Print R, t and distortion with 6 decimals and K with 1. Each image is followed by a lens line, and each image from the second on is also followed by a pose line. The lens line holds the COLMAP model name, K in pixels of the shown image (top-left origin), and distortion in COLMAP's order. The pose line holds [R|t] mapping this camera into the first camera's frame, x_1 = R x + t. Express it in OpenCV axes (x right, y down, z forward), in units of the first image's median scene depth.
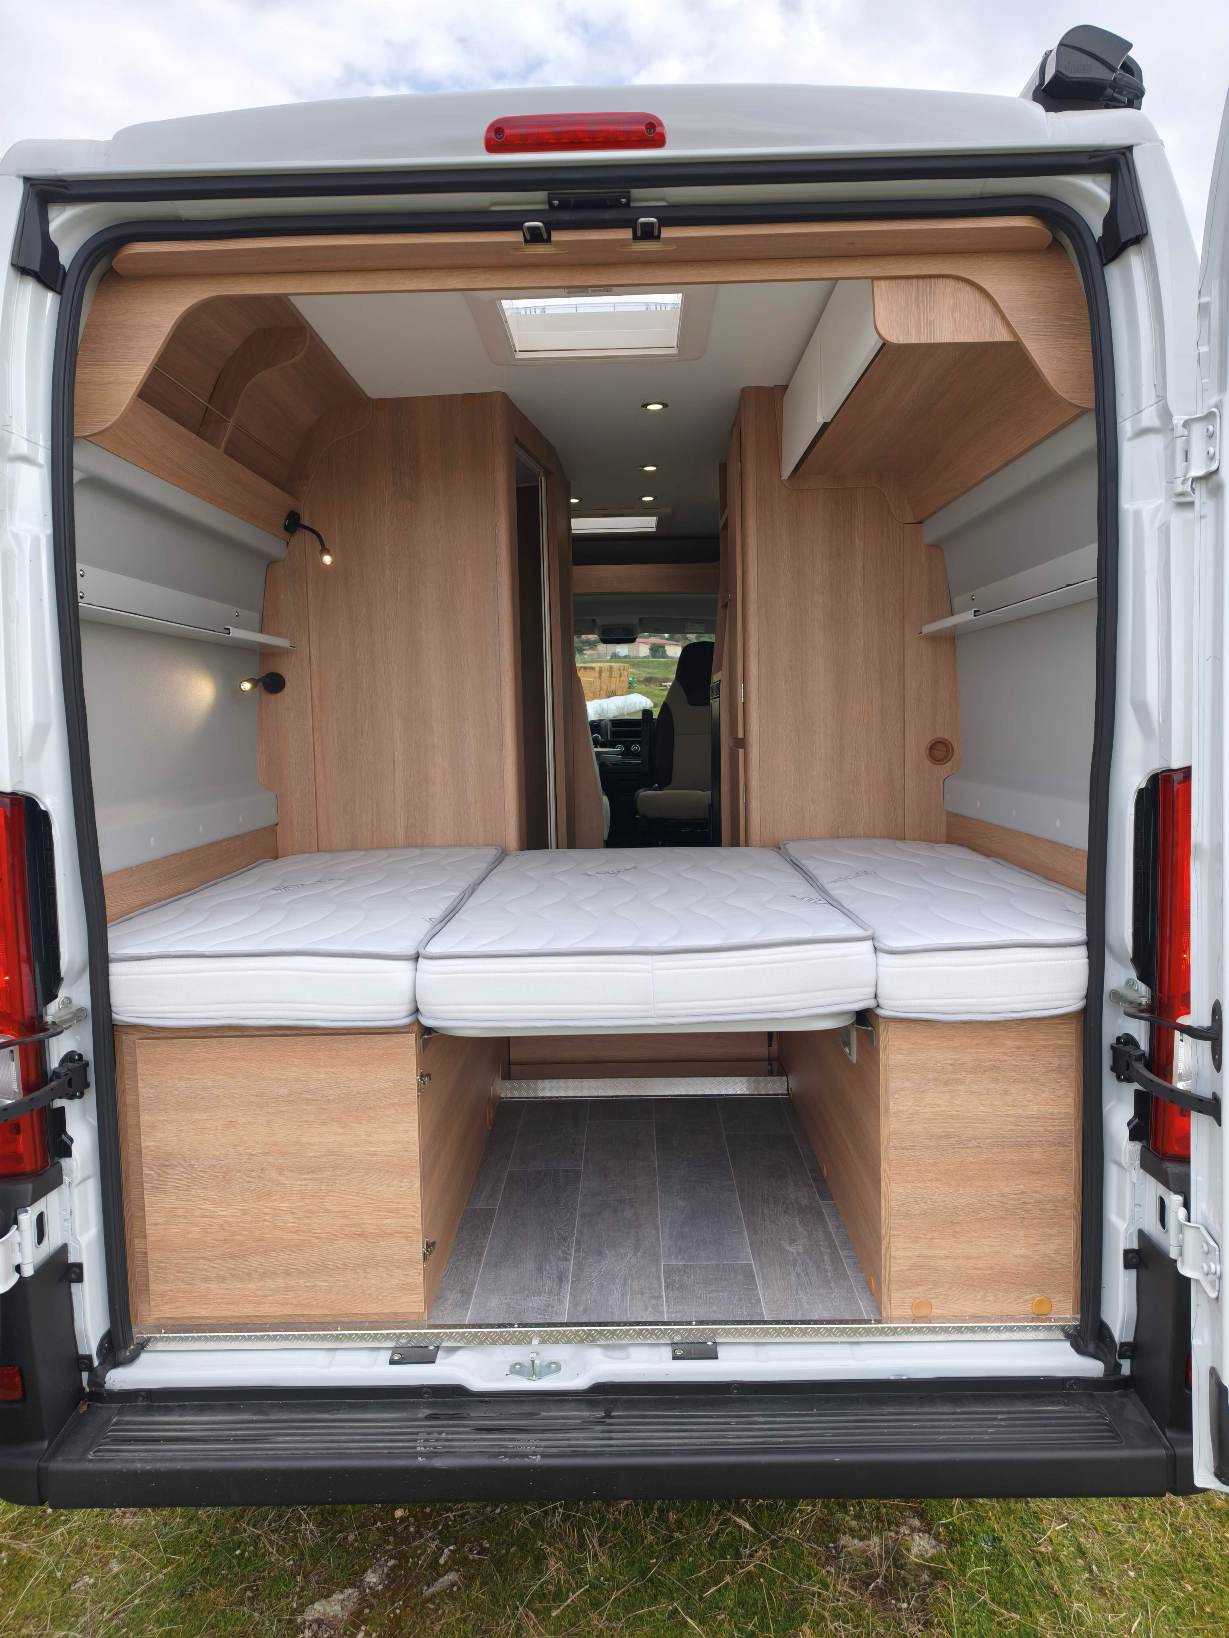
lens RADIAL K [[1094.3, 0, 615.8], [0, 1094.3, 812.4], [0, 0, 1]] dist [0.000966, -0.004286]
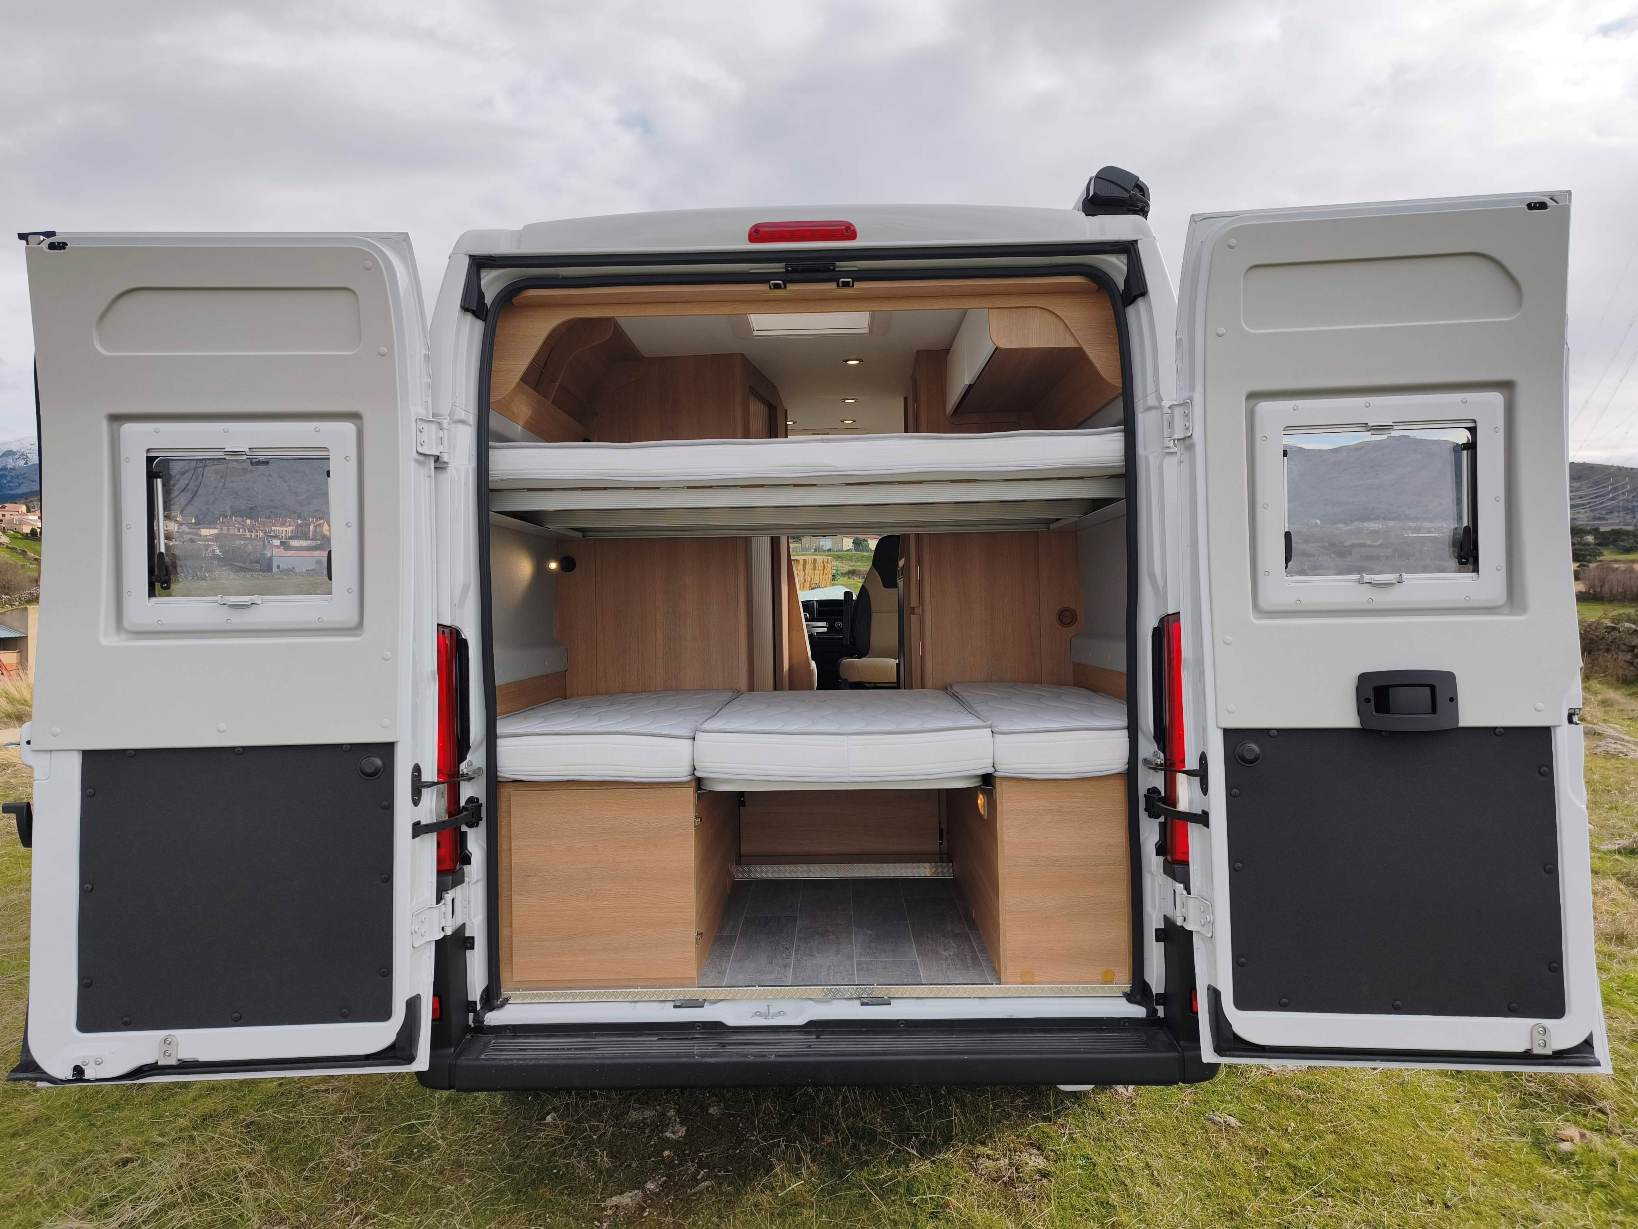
lens RADIAL K [[1094.3, 0, 814.9], [0, 1094.3, 618.2], [0, 0, 1]] dist [0.000966, -0.004286]
pose [[0.999984, 0.004213, -0.003818, -0.008259], [-0.004501, 0.996868, -0.078961, 0.086221], [0.003474, 0.078977, 0.996870, -0.547457]]
